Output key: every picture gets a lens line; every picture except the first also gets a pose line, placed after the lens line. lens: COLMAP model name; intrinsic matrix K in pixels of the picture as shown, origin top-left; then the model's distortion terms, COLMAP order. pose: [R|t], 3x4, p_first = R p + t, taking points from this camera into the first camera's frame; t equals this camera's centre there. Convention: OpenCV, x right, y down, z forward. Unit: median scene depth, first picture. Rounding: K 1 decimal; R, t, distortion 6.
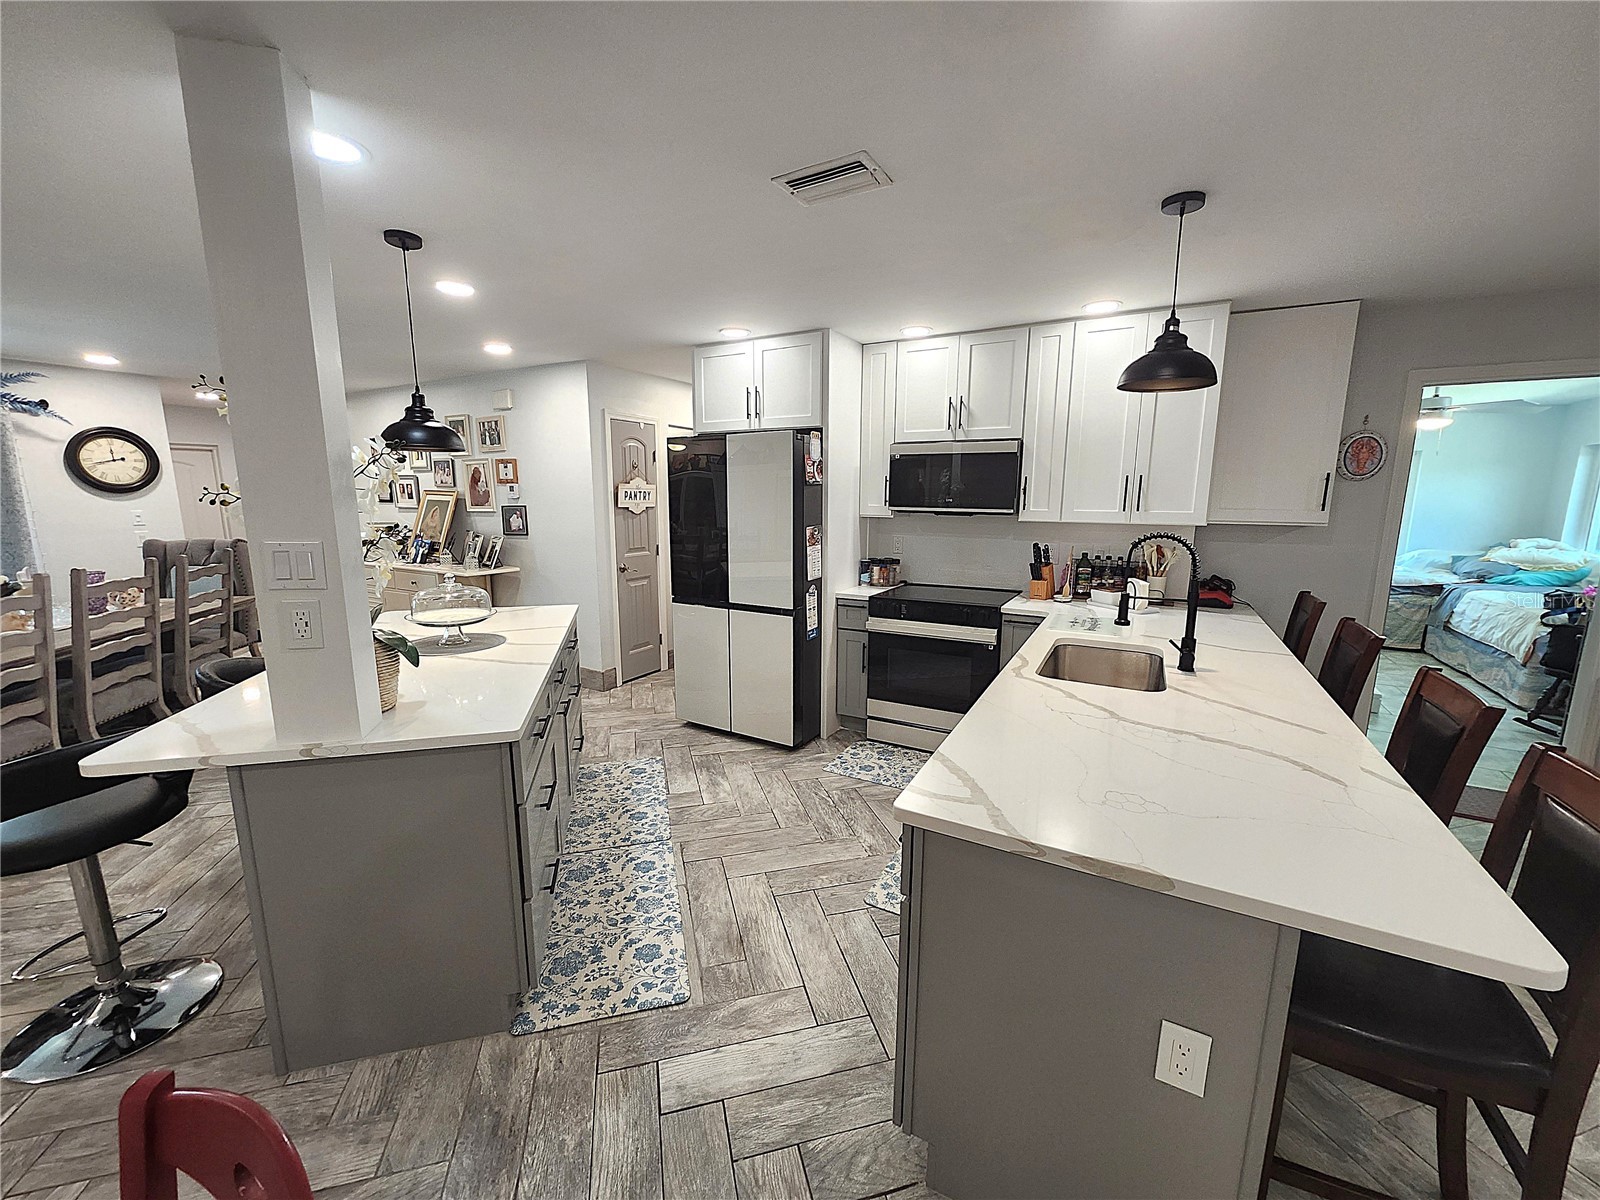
lens RADIAL K [[626.6, 0, 801.0], [0, 626.6, 605.1], [0, 0, 1]] dist [0.002150, -0.001859]
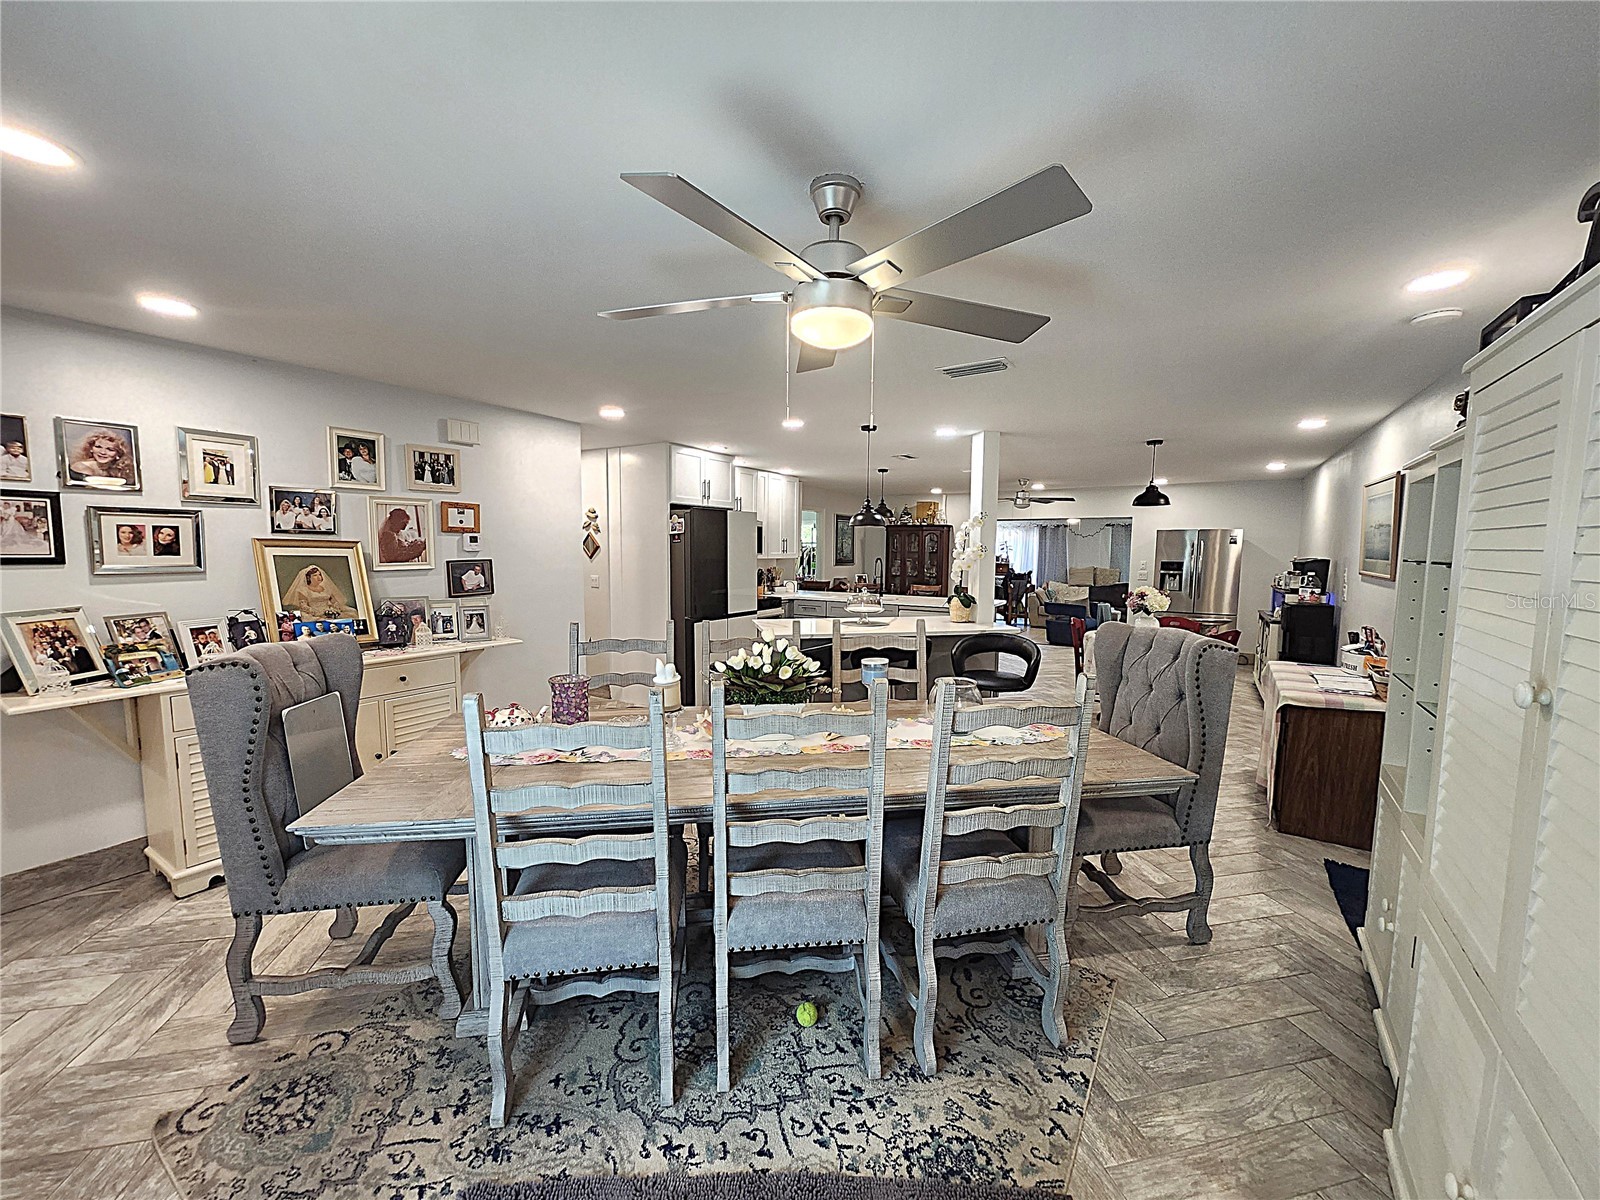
lens RADIAL K [[626.6, 0, 800.8], [0, 626.6, 600.4], [0, 0, 1]] dist [0.002150, -0.001859]
pose [[0.052274, -0.087699, 0.994775, -1.675761], [0.166877, 0.982897, 0.077883, -0.131628], [-0.984591, 0.161933, 0.066015, 0.709847]]
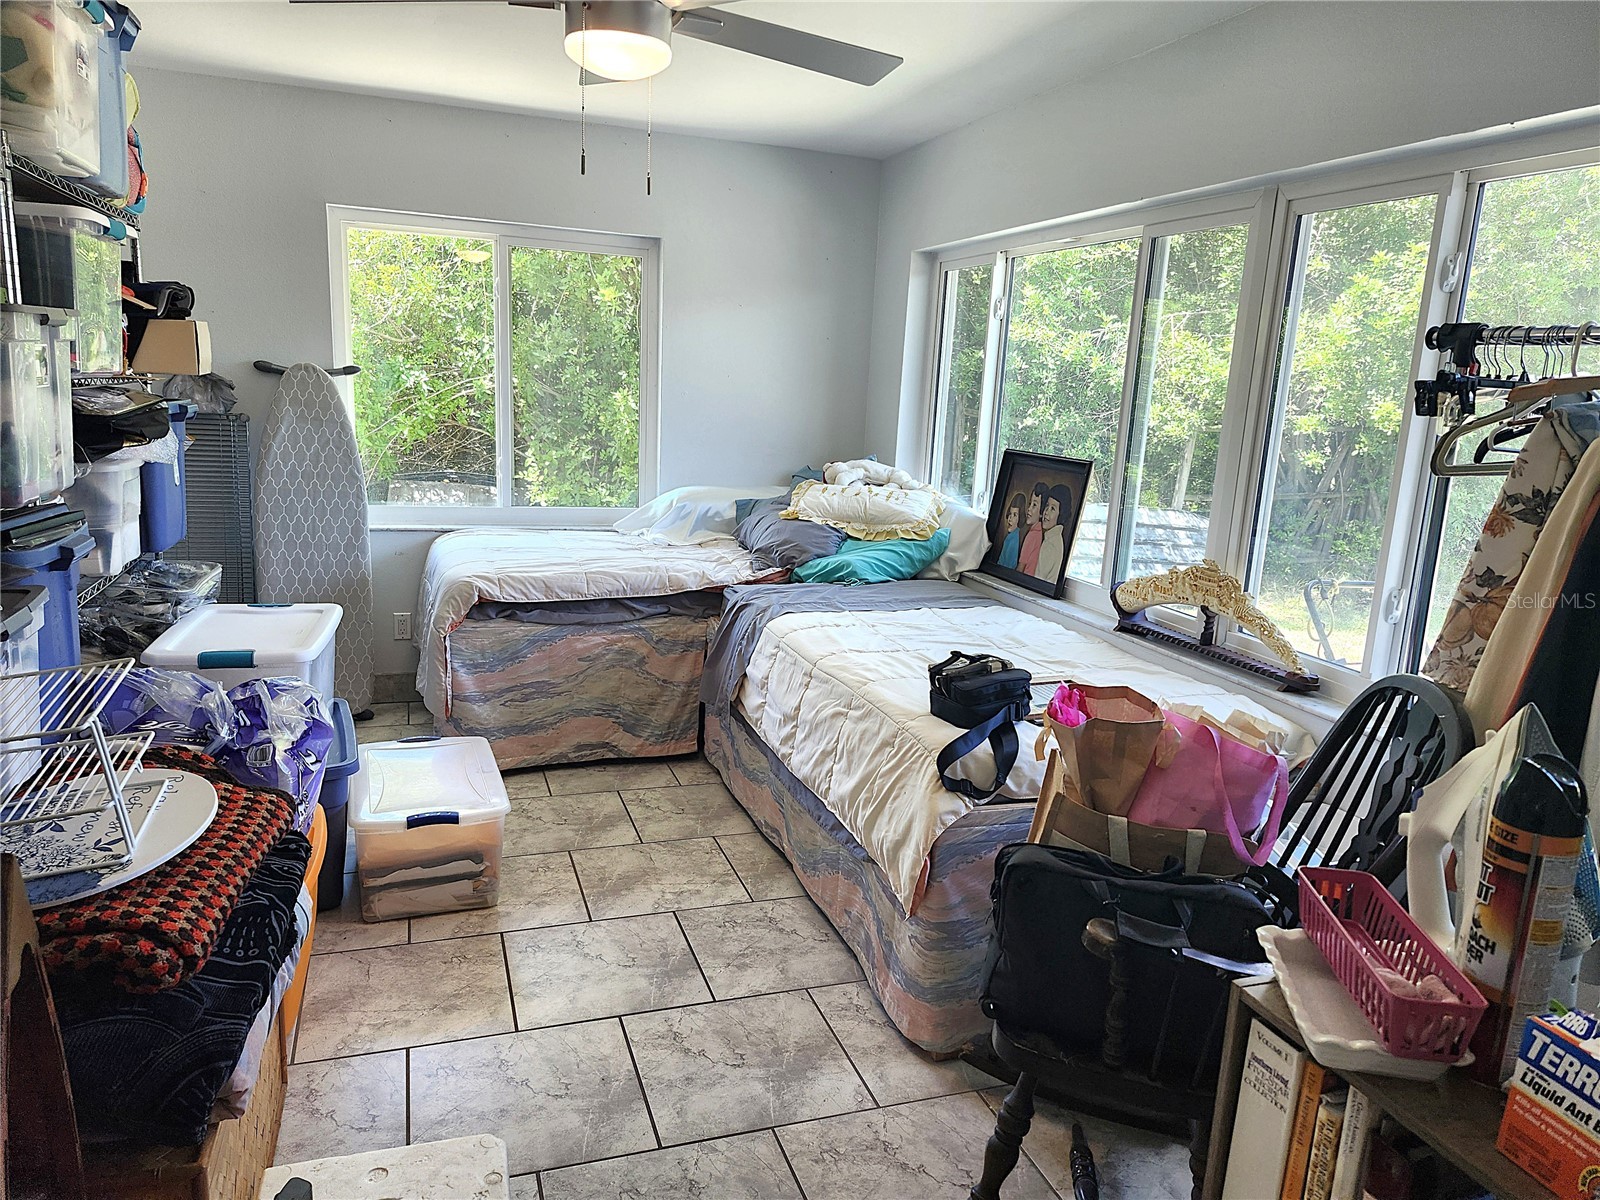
lens RADIAL K [[1105.0, 0, 813.9], [0, 1105.0, 617.3], [0, 0, 1]] dist [0.064770, -0.065084]
pose [[0.653088, -0.134775, 0.745193, 0.879385], [0.079180, 0.990795, 0.109801, -0.137196], [-0.753132, -0.012705, 0.657747, 0.812693]]
